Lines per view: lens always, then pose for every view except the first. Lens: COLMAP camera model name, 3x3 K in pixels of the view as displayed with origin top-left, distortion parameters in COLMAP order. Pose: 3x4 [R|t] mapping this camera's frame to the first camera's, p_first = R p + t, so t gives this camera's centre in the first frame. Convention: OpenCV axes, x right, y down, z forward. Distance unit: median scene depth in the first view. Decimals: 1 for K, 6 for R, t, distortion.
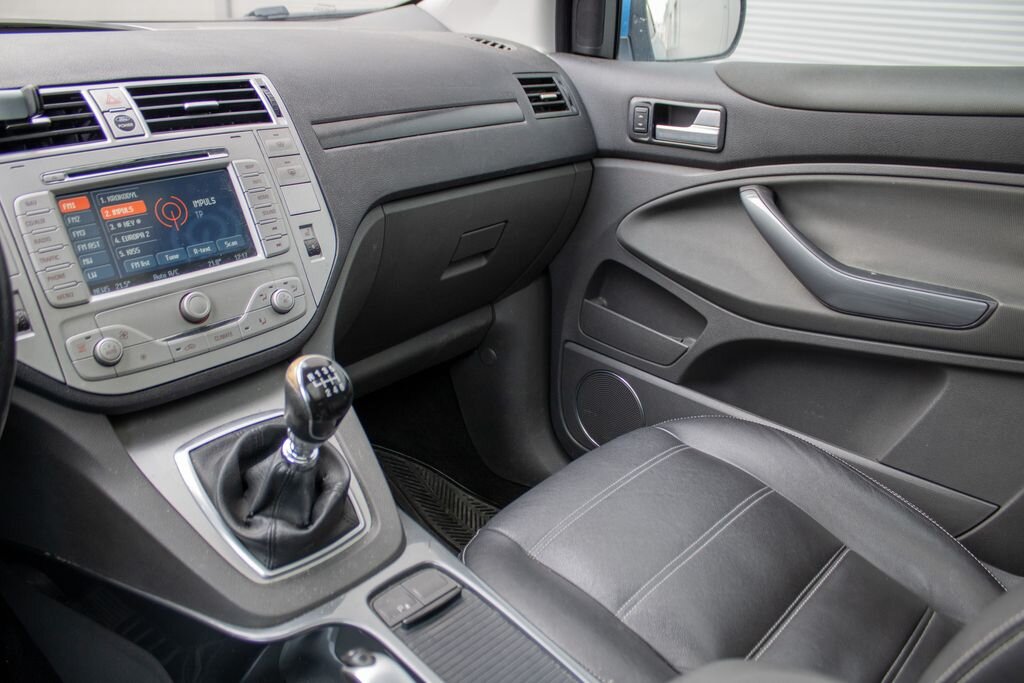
lens RADIAL K [[835.4, 0, 510.4], [0, 835.4, 343.7], [0, 0, 1]] dist [-0.157448, 0.119406]
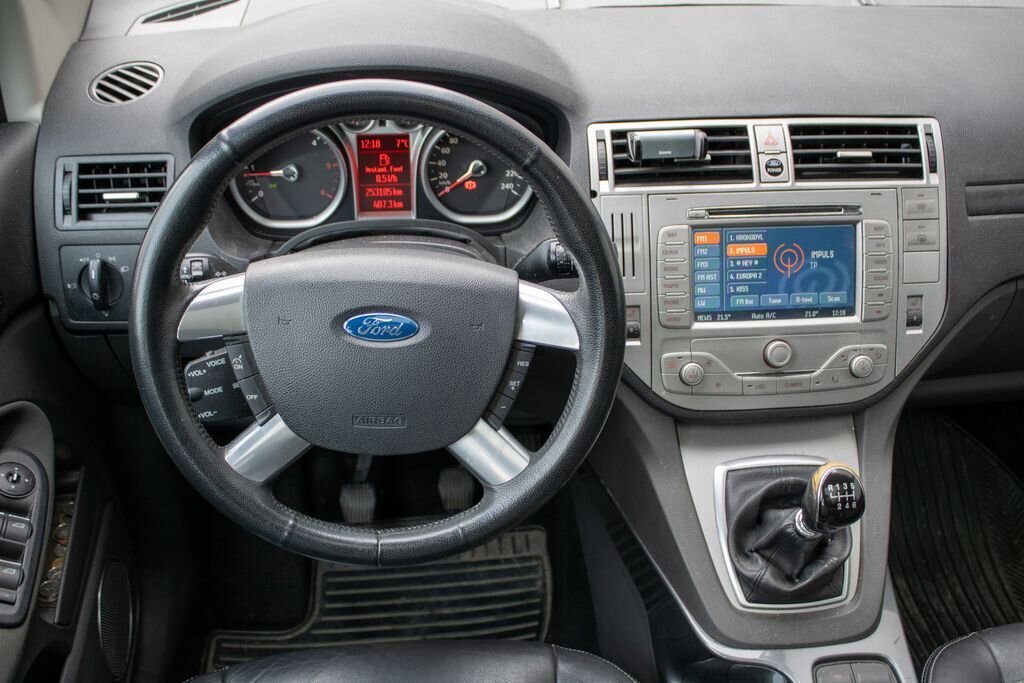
lens RADIAL K [[1079.7, 0, 529.3], [0, 1079.7, 352.4], [0, 0, 1]] dist [-0.085535, 0.000000]
pose [[0.736678, 0.401332, -0.544279, 0.153262], [-0.265403, 0.911864, 0.313155, -0.409011], [0.621987, -0.086241, 0.778264, -0.329065]]
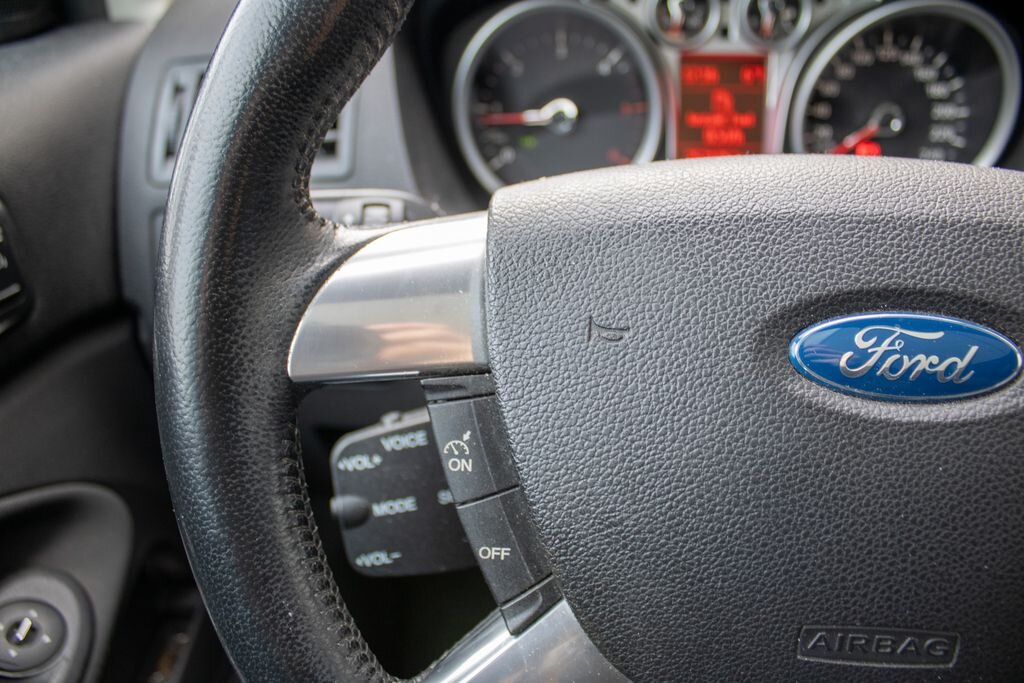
lens RADIAL K [[835.4, 0, 533.2], [0, 835.4, 352.4], [0, 0, 1]] dist [-0.157448, 0.119406]
pose [[0.618534, 0.364442, -0.696131, -0.505772], [-0.262249, 0.930884, 0.254324, -0.059215], [0.740703, 0.025252, 0.671358, 0.205298]]
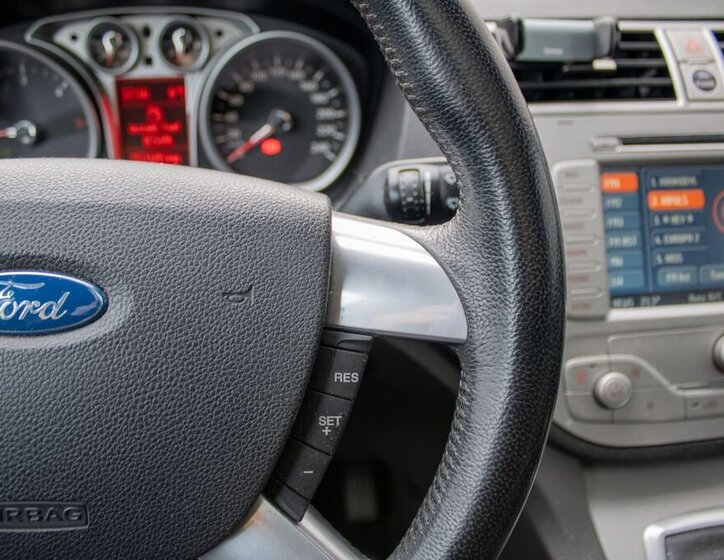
lens RADIAL K [[681.1, 0, 368.8], [0, 681.1, 281.8], [0, 0, 1]] dist [-0.098270, 0.000000]
pose [[0.761814, 0.291524, -0.578492, -0.311300], [-0.241401, 0.956451, 0.164091, -0.122911], [0.601137, 0.014642, 0.799012, 0.337505]]
